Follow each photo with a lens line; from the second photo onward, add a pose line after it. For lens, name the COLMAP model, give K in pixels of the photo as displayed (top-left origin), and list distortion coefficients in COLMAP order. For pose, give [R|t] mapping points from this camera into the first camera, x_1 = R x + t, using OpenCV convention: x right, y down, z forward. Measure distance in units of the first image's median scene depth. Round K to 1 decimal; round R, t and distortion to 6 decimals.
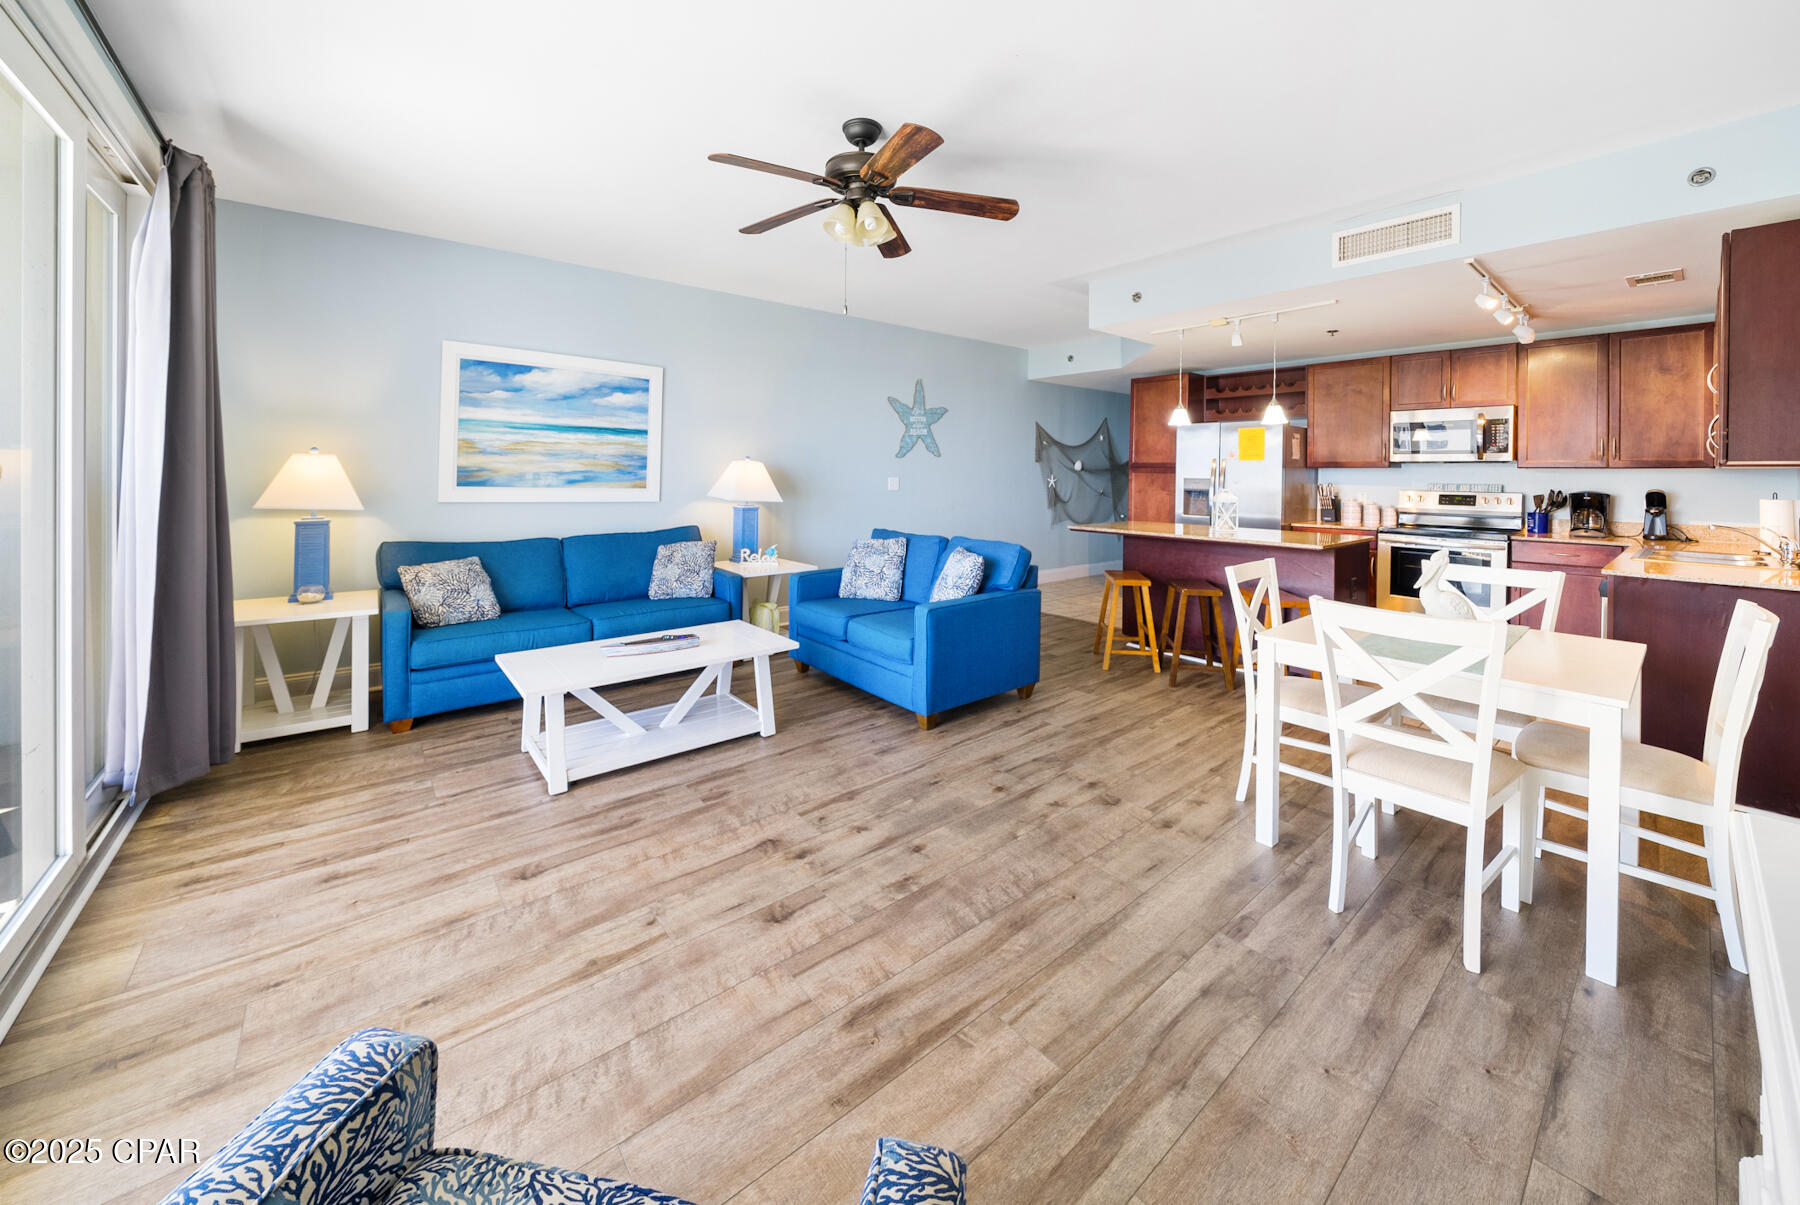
lens RADIAL K [[659.5, 0, 897.9], [0, 659.5, 474.4], [0, 0, 1]] dist [0.002895, -0.002190]
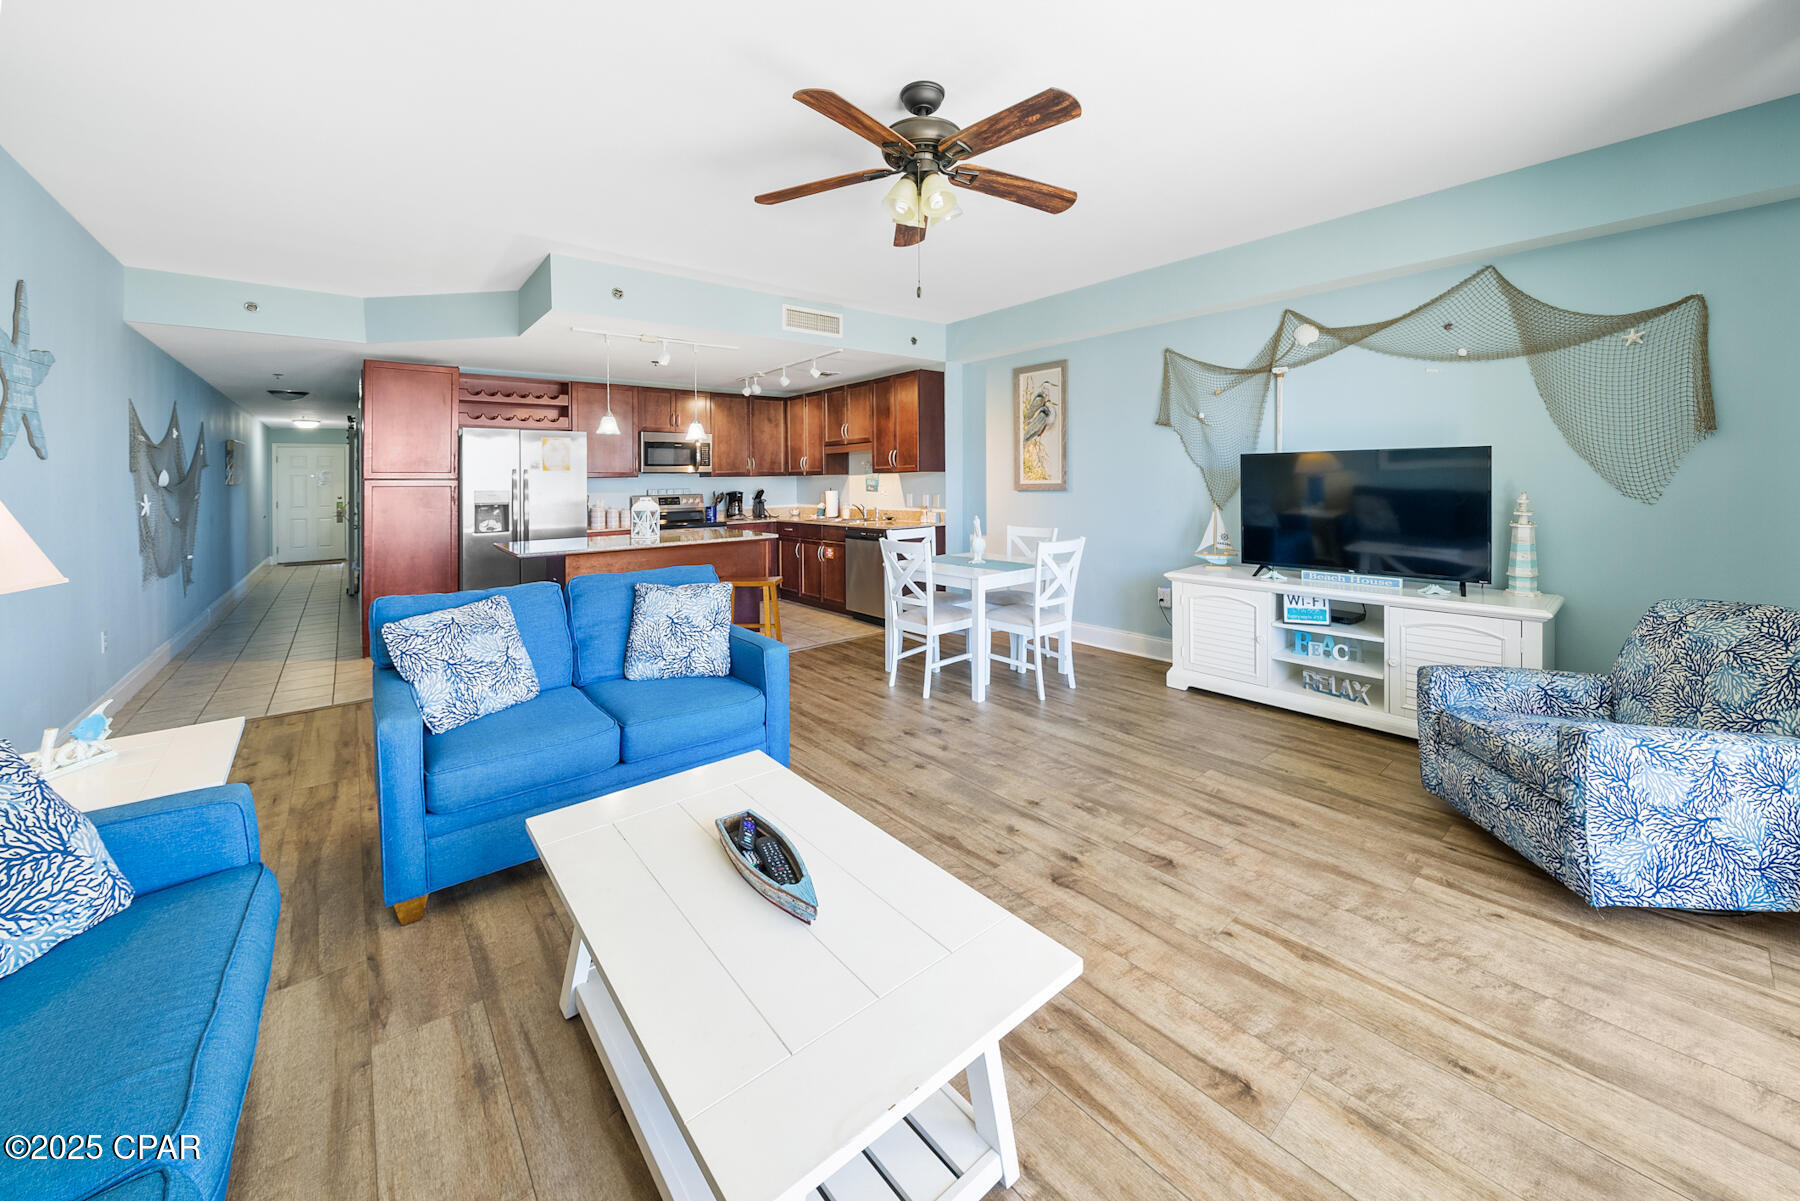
lens RADIAL K [[659.5, 0, 897.9], [0, 659.5, 472.4], [0, 0, 1]] dist [0.002895, -0.002190]
pose [[0.005633, 0.005440, 0.999969, -1.092436], [0.018363, 0.999816, -0.005542, -0.007675], [-0.999816, 0.018393, 0.005532, 1.182409]]
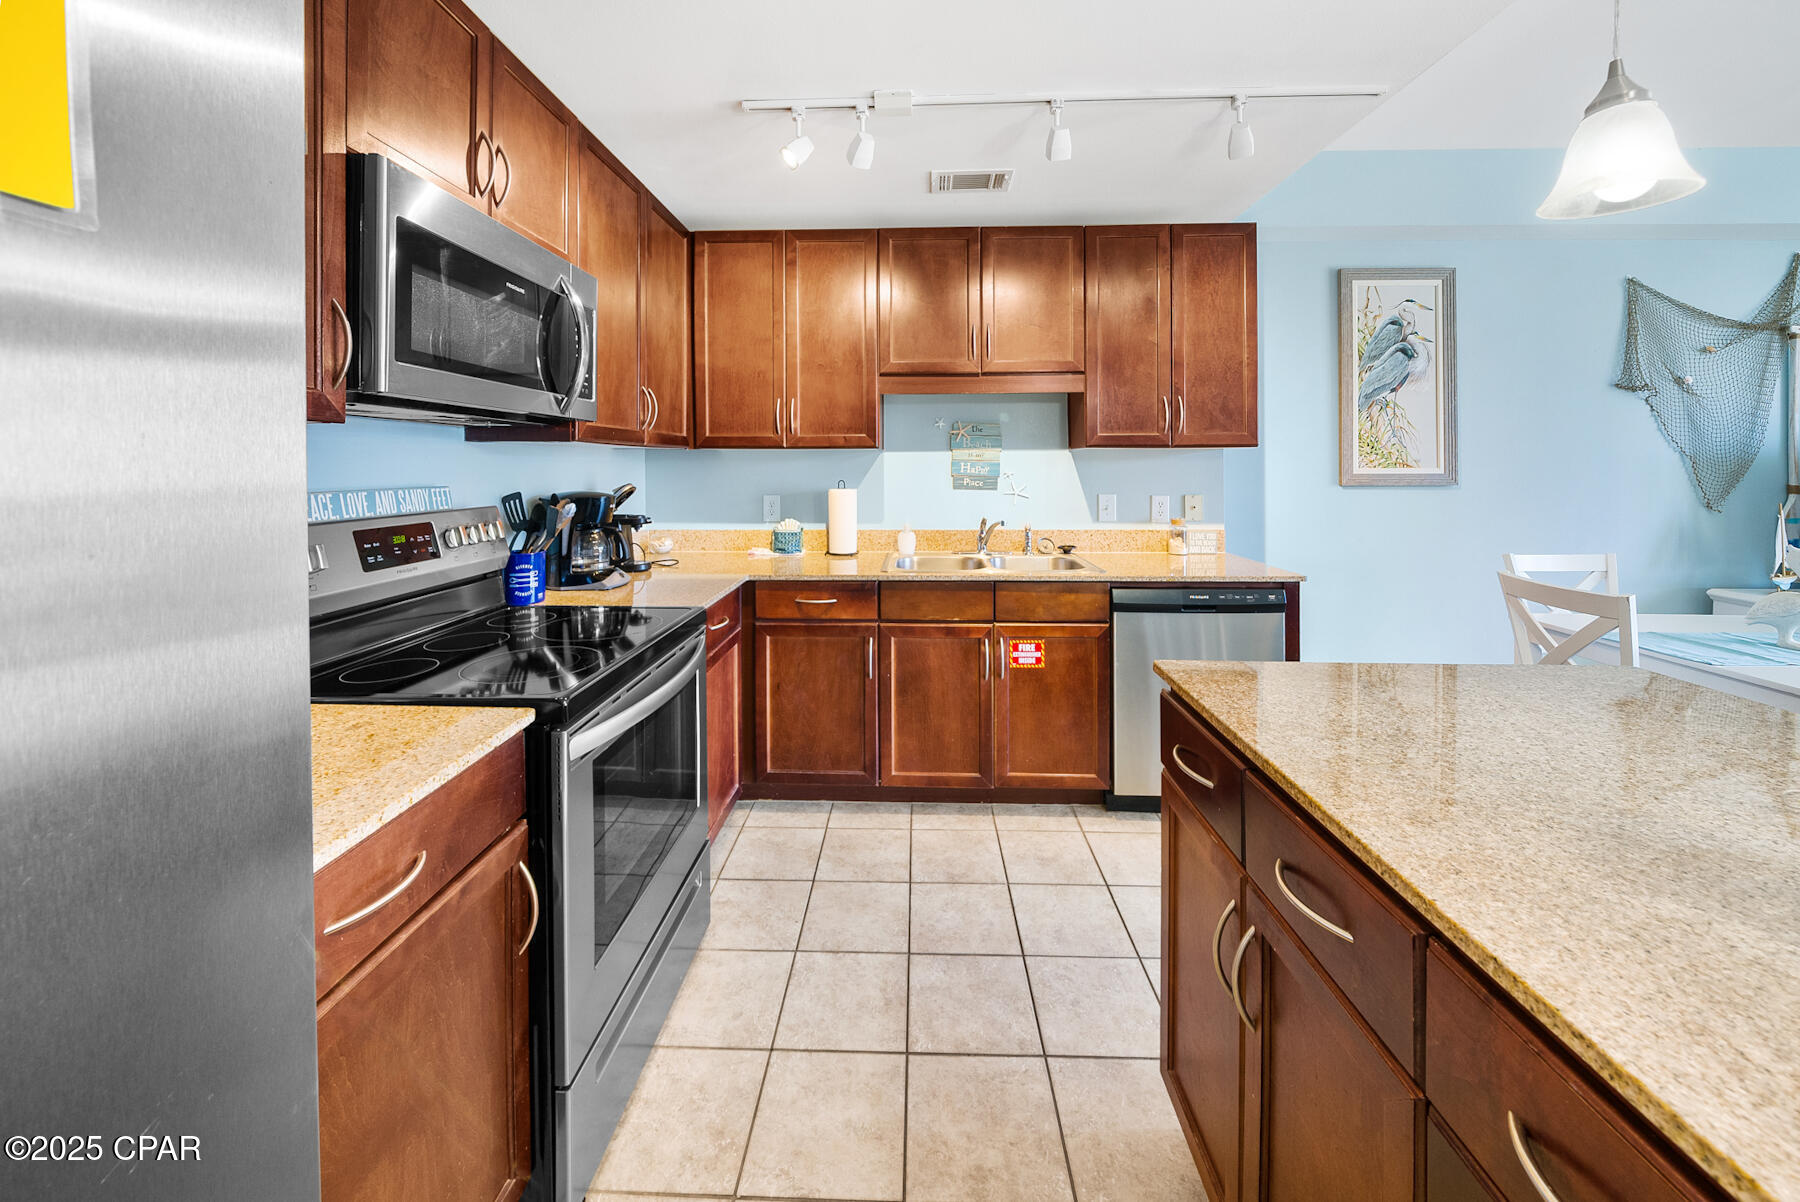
lens RADIAL K [[659.5, 0, 897.9], [0, 659.5, 472.9], [0, 0, 1]] dist [0.002895, -0.002190]
pose [[-0.744001, -0.013732, 0.668038, 1.137982], [-0.002074, 0.999831, 0.018243, 0.003385], [-0.668176, 0.012187, -0.743904, 2.409459]]
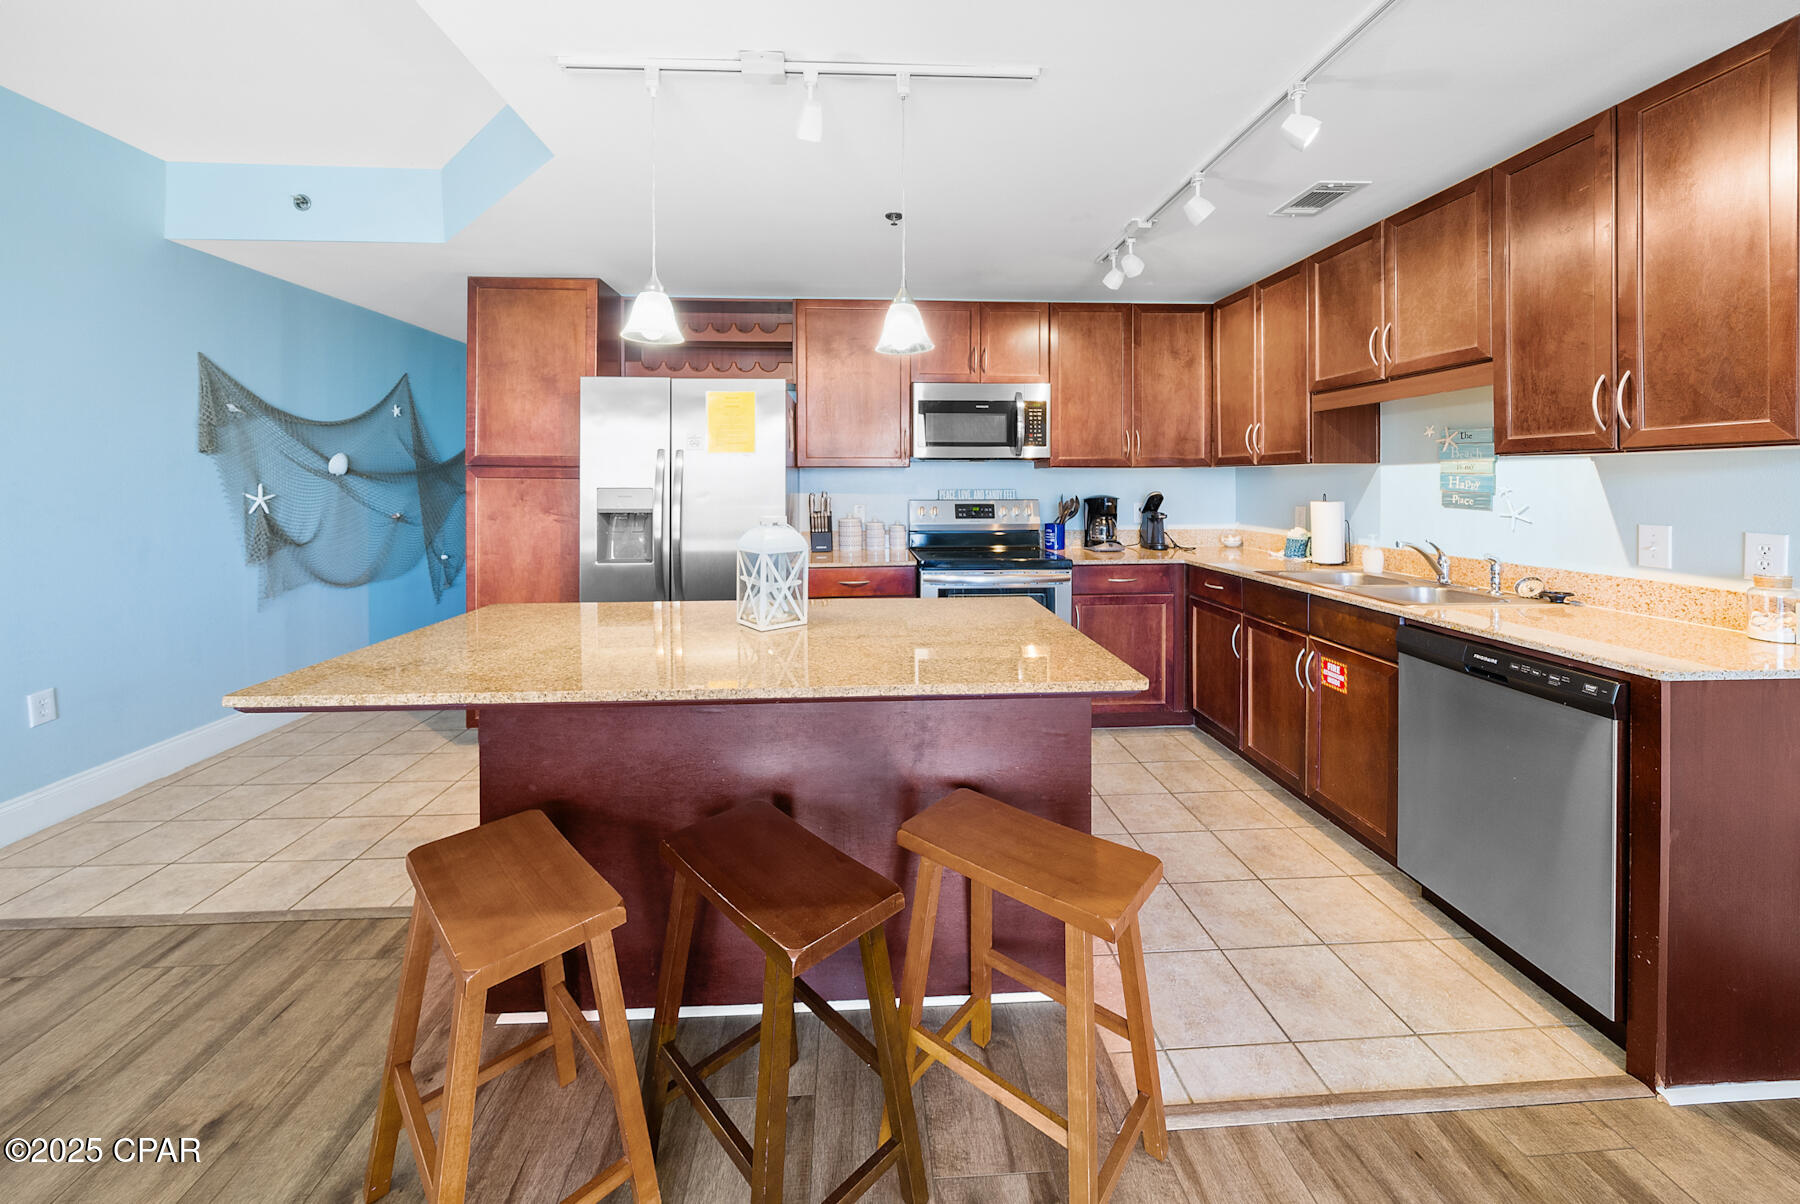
lens RADIAL K [[659.5, 0, 897.9], [0, 659.5, 473.9], [0, 0, 1]] dist [0.002895, -0.002190]
pose [[0.590701, -0.001471, 0.806889, 0.463228], [0.009569, 0.999941, -0.005183, -0.000042], [-0.806834, 0.010783, 0.590680, 1.428146]]
